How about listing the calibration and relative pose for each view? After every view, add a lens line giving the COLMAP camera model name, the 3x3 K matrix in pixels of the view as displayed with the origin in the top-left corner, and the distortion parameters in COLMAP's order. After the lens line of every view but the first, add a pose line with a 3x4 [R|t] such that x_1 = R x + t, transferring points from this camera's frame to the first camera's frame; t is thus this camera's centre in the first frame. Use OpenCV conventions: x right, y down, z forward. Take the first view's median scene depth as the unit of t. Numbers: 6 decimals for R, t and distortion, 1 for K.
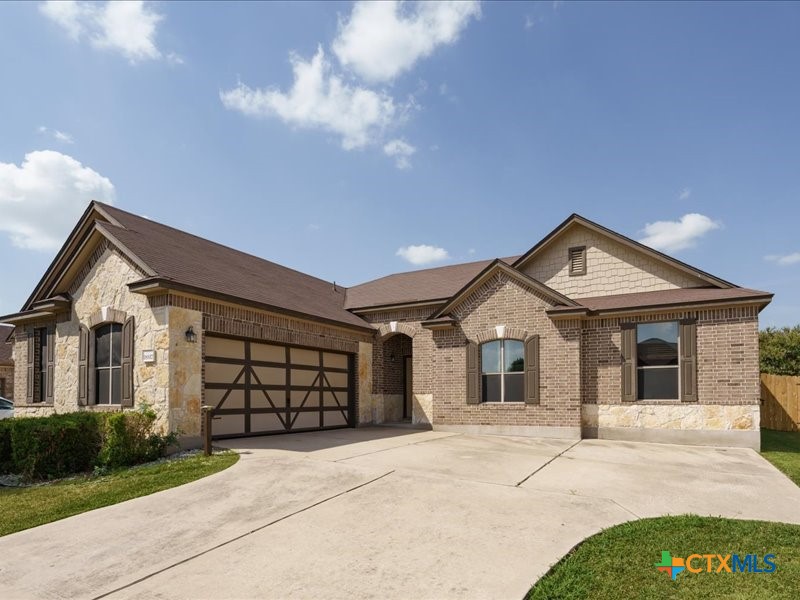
lens RADIAL K [[593.7, 0, 398.5], [0, 593.7, 324.3], [0, 0, 1]] dist [-0.007394, -0.004796]
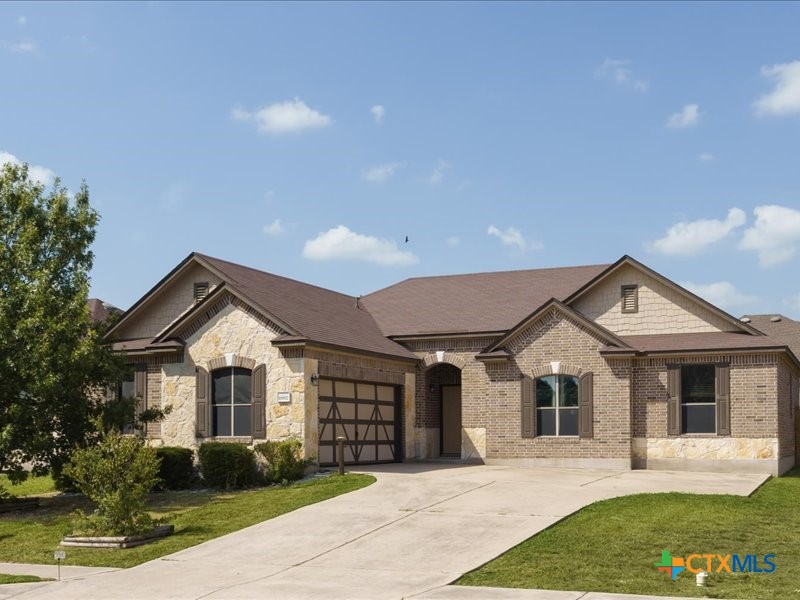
lens RADIAL K [[900.5, 0, 400.0], [0, 900.5, 300.0], [0, 0, 1]] dist [-0.010329, 0.011846]
pose [[0.999683, 0.005481, 0.024580, -0.147038], [-0.004899, 0.999708, -0.023678, -0.070981], [-0.024702, 0.023550, 0.999417, -0.599659]]
